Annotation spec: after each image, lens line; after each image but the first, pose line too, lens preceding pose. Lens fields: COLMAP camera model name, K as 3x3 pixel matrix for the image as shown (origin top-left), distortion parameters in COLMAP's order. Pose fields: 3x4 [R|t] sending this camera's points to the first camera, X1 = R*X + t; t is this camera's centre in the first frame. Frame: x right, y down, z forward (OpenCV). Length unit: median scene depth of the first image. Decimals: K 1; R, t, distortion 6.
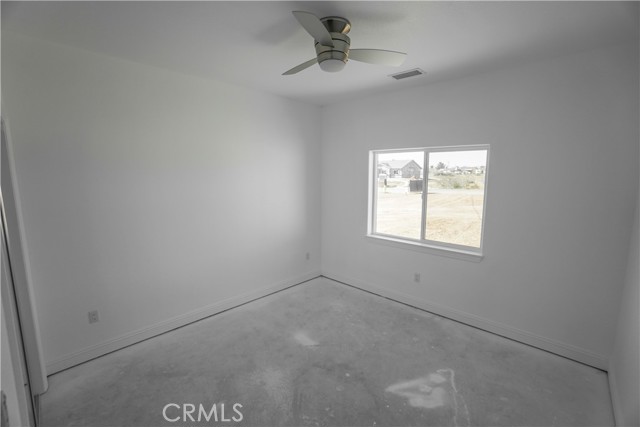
lens RADIAL K [[281.3, 0, 318.7], [0, 281.3, 213.4], [0, 0, 1]] dist [-0.058660, 0.019450]
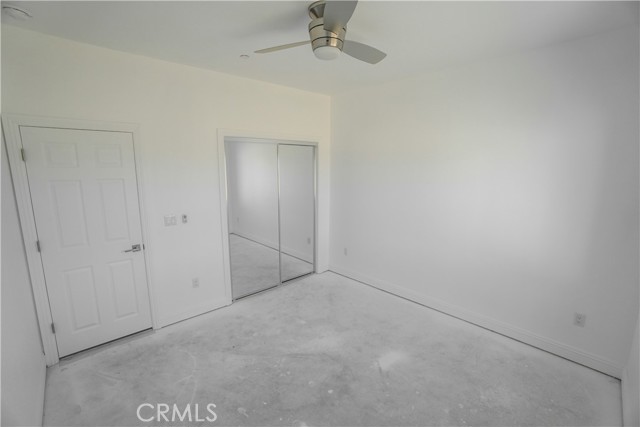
lens RADIAL K [[281.3, 0, 317.9], [0, 281.3, 214.7], [0, 0, 1]] dist [-0.058660, 0.019450]
pose [[-0.065000, 0.166024, -0.983977, 0.876340], [-0.135179, 0.975508, 0.173525, -0.124440], [0.988687, 0.144292, -0.040965, 0.894853]]
